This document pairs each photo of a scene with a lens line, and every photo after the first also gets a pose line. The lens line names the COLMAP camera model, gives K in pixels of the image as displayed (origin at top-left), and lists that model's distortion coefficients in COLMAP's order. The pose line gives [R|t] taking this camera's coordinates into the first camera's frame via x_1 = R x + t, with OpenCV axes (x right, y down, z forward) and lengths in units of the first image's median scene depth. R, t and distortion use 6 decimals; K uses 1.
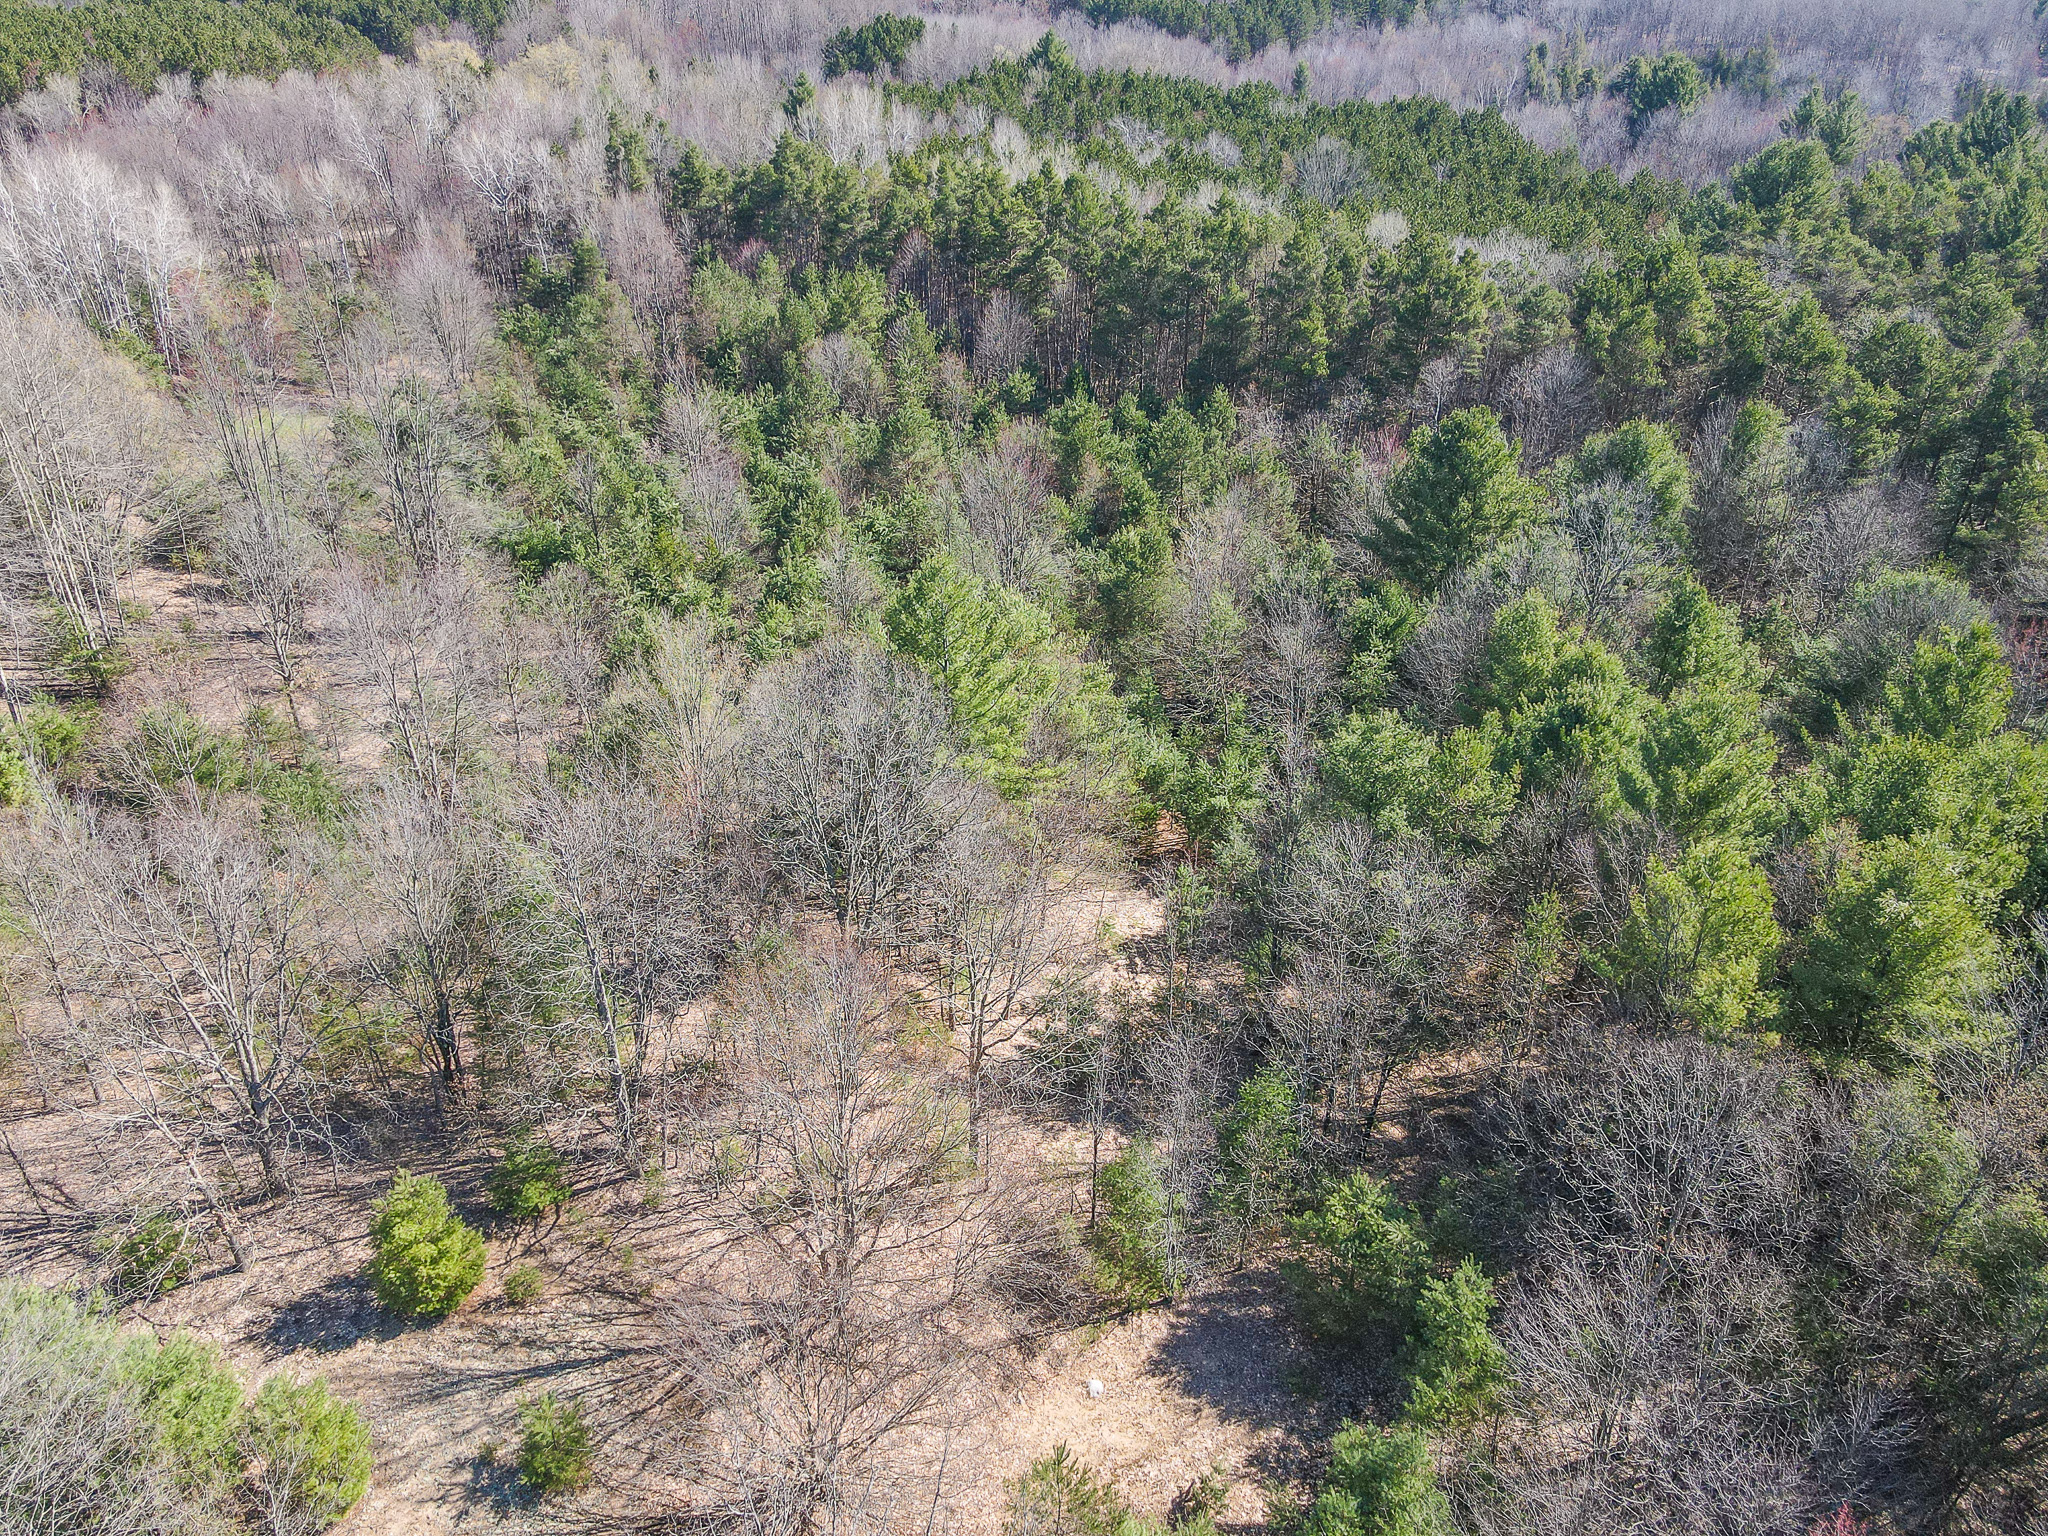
lens RADIAL K [[1466.7, 0, 1024.0], [0, 1466.7, 768.0], [0, 0, 1]] dist [0.081011, -0.067530]
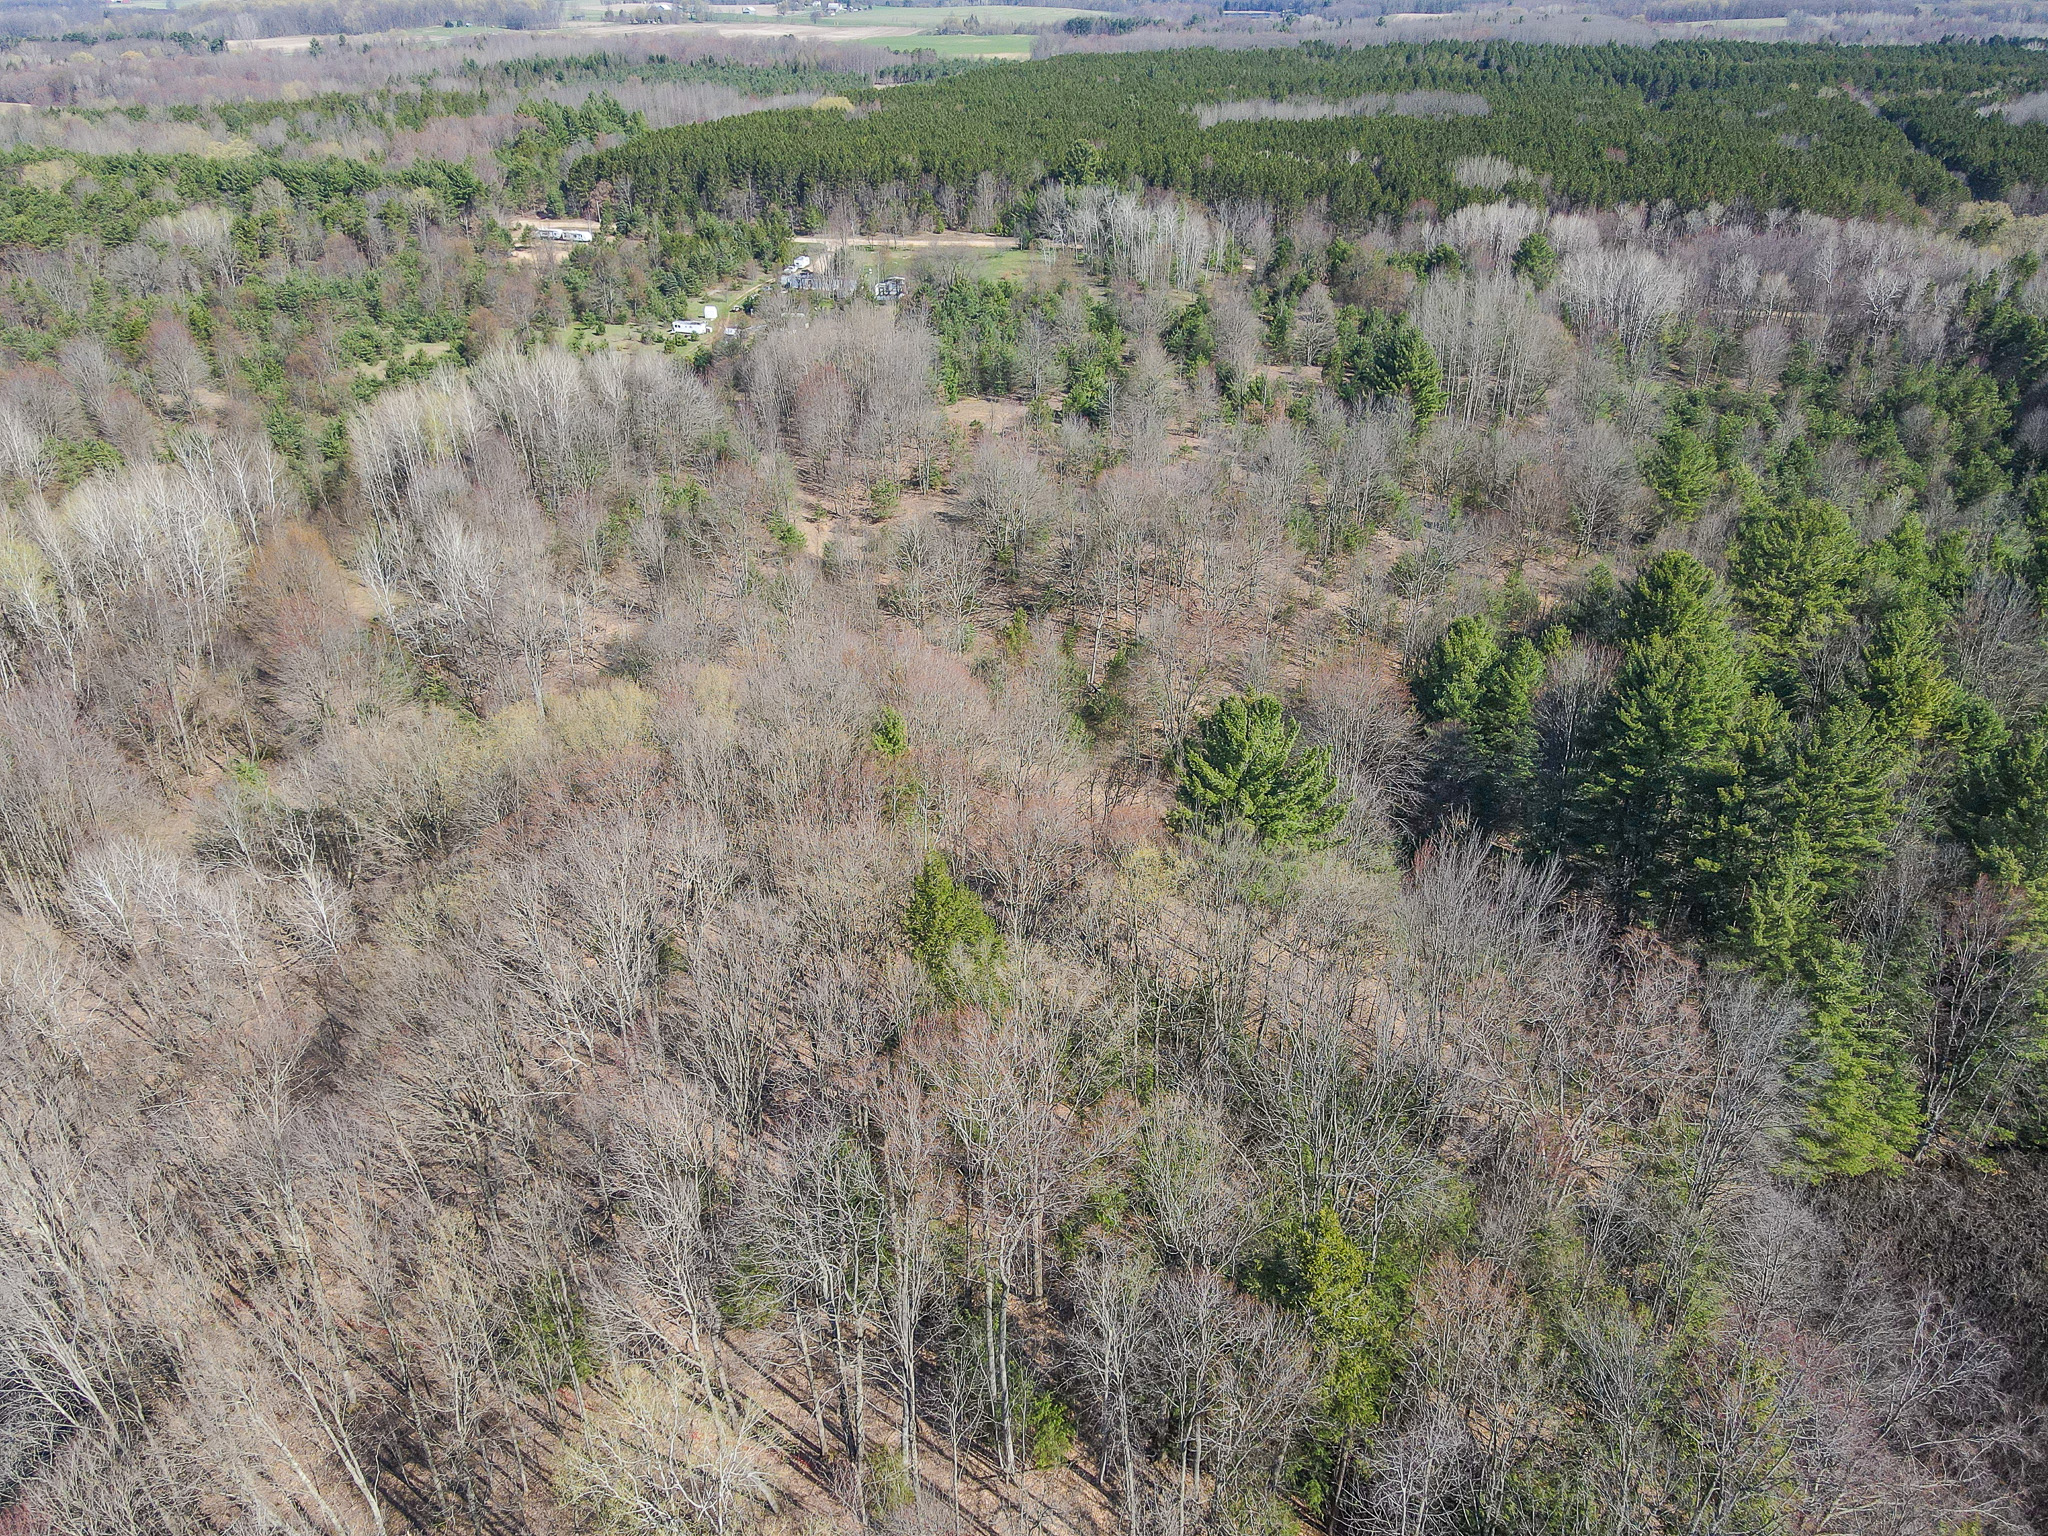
lens RADIAL K [[1521.4, 0, 986.7], [0, 1521.4, 772.5], [0, 0, 1]] dist [0.007613, -0.005335]
pose [[0.486496, 0.411290, -0.770819, 0.885337], [-0.436191, 0.878782, 0.193598, 0.230124], [0.757007, 0.242039, 0.606925, -0.853259]]
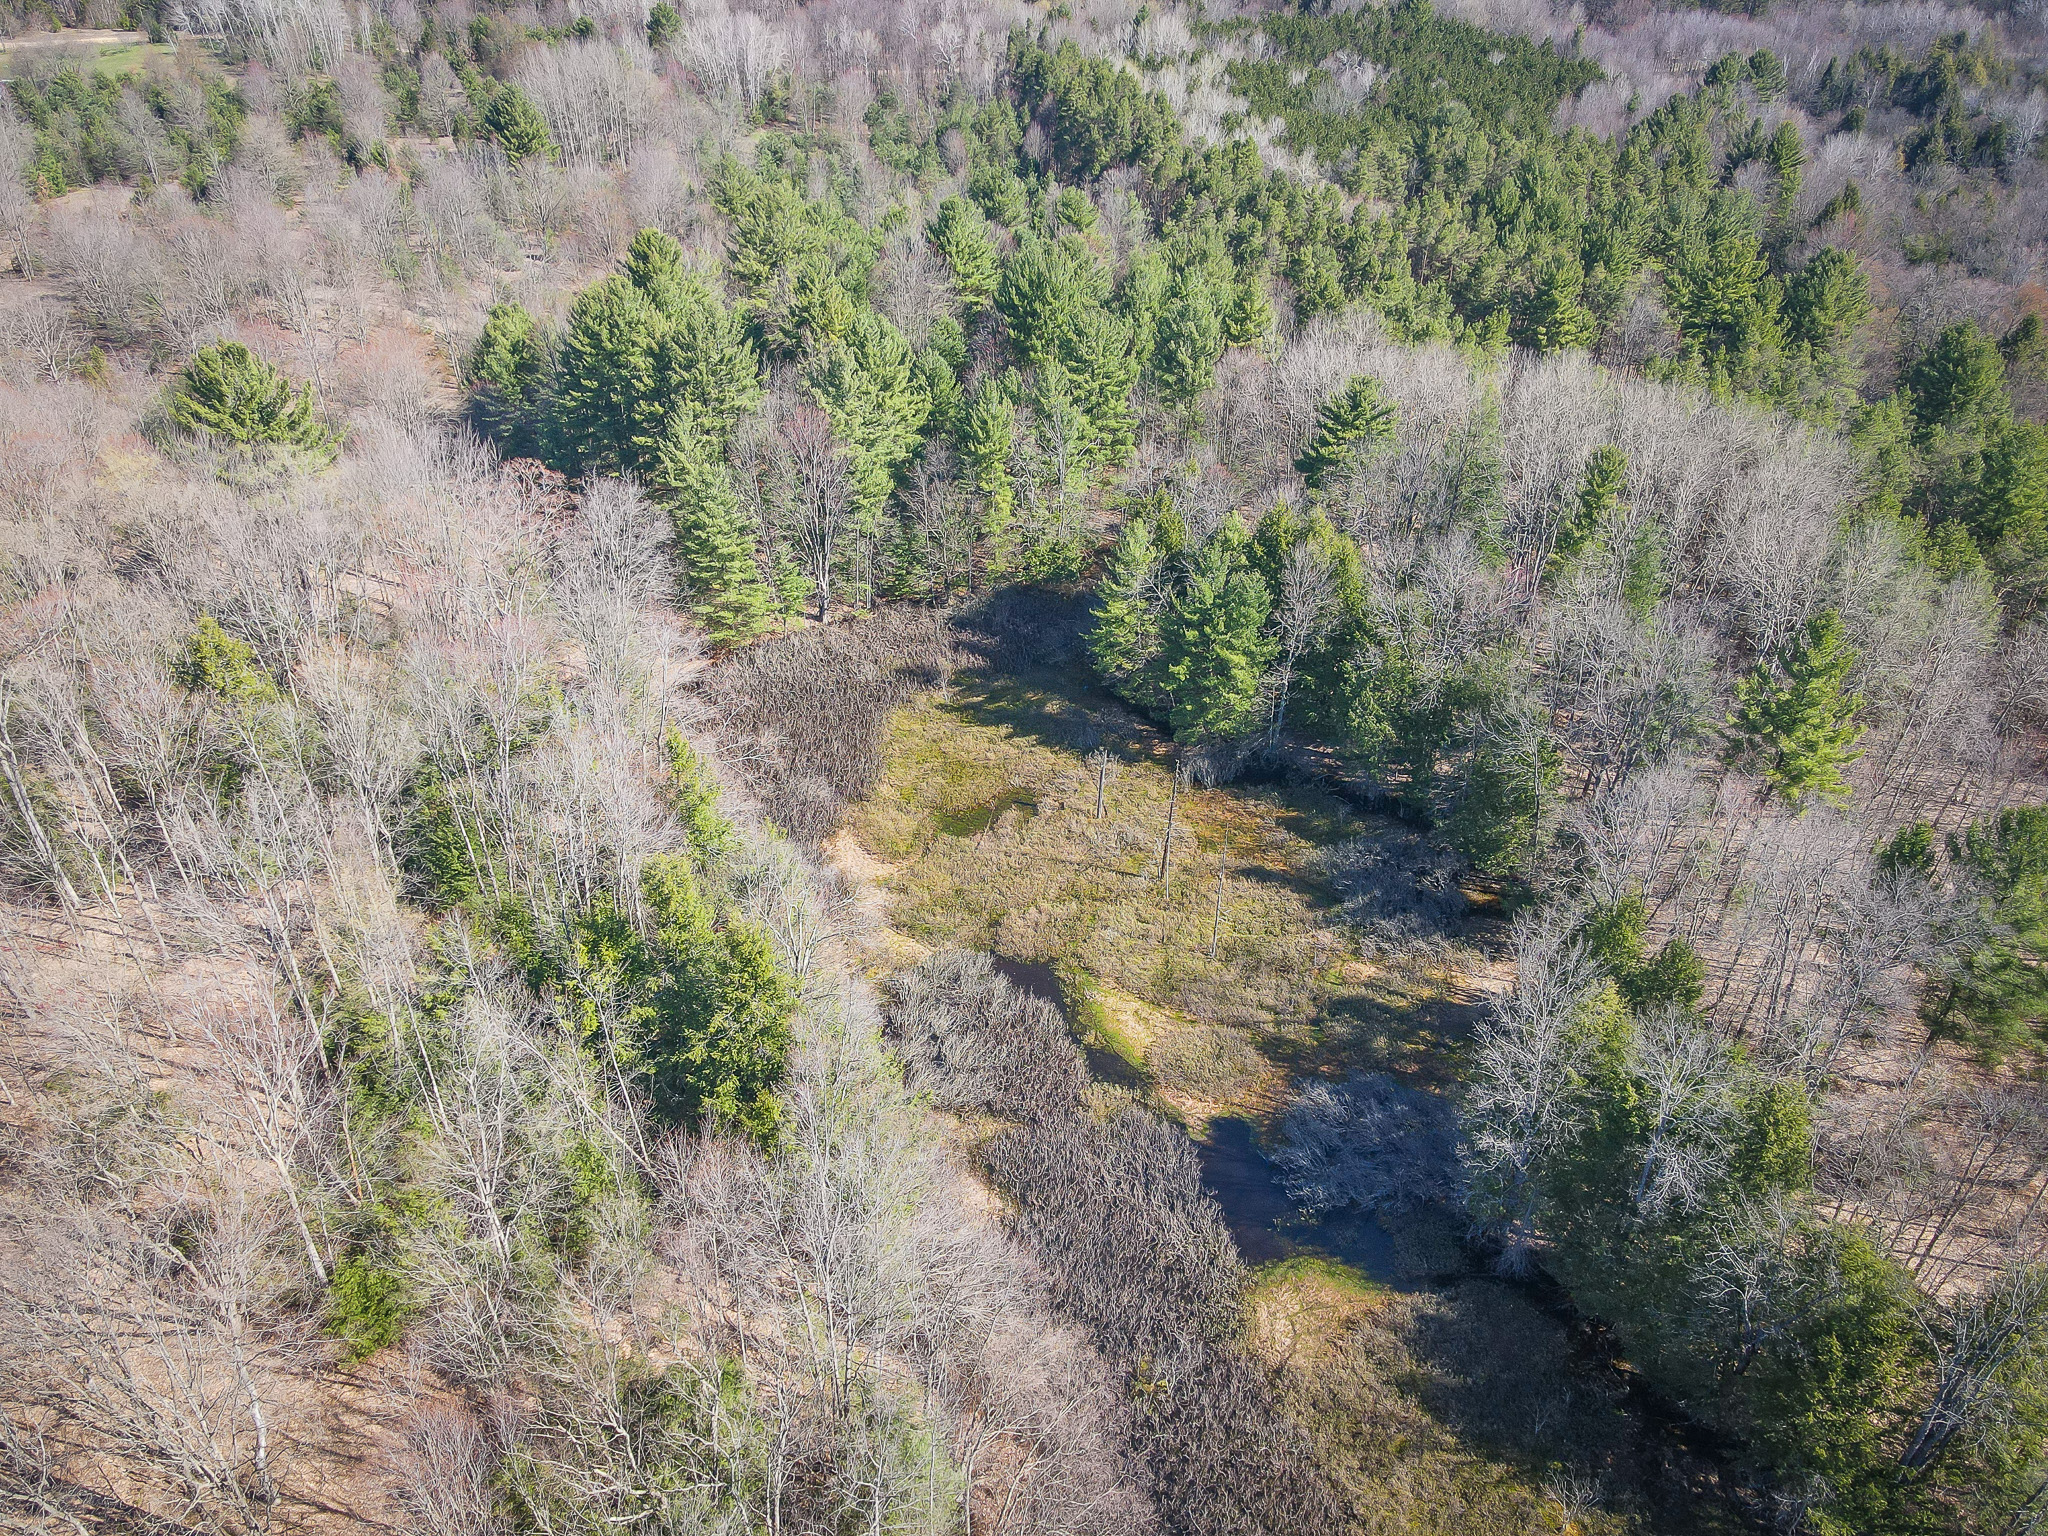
lens RADIAL K [[1540.9, 0, 1028.2], [0, 1540.9, 737.0], [0, 0, 1]] dist [0.031322, -0.037224]
pose [[0.815013, 0.327575, -0.477963, 1.289018], [-0.310042, 0.943387, 0.117880, 0.247560], [0.489518, 0.052114, 0.870434, -0.878565]]
